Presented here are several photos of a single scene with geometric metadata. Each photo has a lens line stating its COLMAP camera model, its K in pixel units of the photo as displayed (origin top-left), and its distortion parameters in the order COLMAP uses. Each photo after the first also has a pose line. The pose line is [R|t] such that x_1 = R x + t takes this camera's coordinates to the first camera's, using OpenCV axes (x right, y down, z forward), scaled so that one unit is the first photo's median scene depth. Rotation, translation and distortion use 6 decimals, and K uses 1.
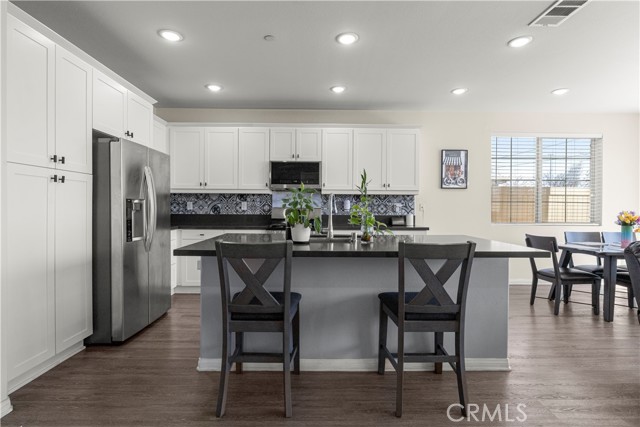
lens RADIAL K [[320.7, 0, 323.2], [0, 320.7, 208.4], [0, 0, 1]] dist [-0.013120, 0.000951]
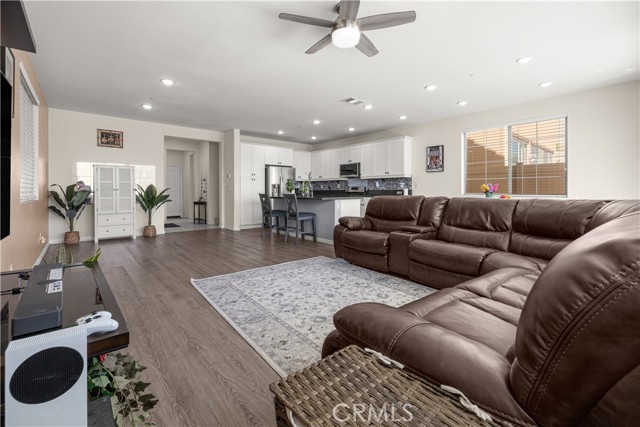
lens RADIAL K [[286.6, 0, 320.2], [0, 286.6, 191.1], [0, 0, 1]] dist [0.000073, -0.000005]
pose [[0.636380, -0.007387, -0.771340, 1.128028], [0.006046, 0.999971, -0.004588, 0.032897], [0.771352, -0.001744, 0.636406, -0.289379]]
